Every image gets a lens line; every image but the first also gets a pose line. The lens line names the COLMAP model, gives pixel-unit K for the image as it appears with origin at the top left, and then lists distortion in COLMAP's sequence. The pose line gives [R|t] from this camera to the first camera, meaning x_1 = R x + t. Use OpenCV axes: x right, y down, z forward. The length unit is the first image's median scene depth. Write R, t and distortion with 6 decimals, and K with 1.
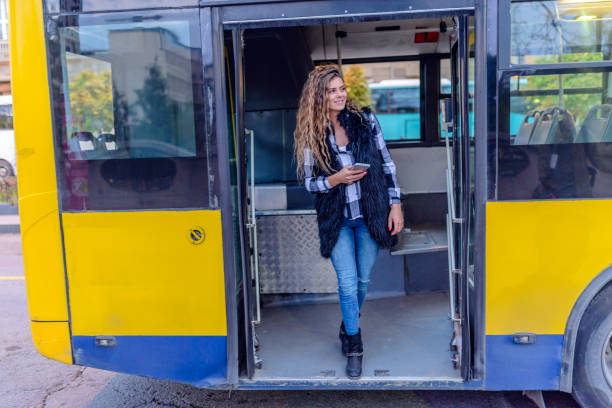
lens RADIAL K [[558.8, 0, 306.0], [0, 558.8, 204.0], [0, 0, 1]] dist [-0.007399, 0.015024]
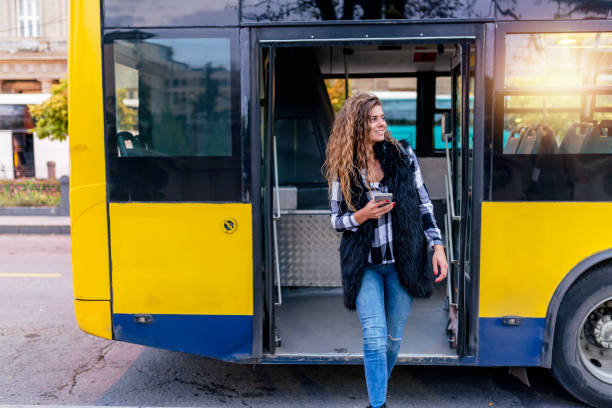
lens RADIAL K [[580.4, 0, 306.0], [0, 580.4, 204.0], [0, 0, 1]] dist [0.005687, 0.003104]
pose [[0.998713, 0.024255, 0.044543, -0.091318], [-0.023092, 0.999384, -0.026427, 0.038810], [-0.045156, 0.025365, 0.998658, -0.183284]]
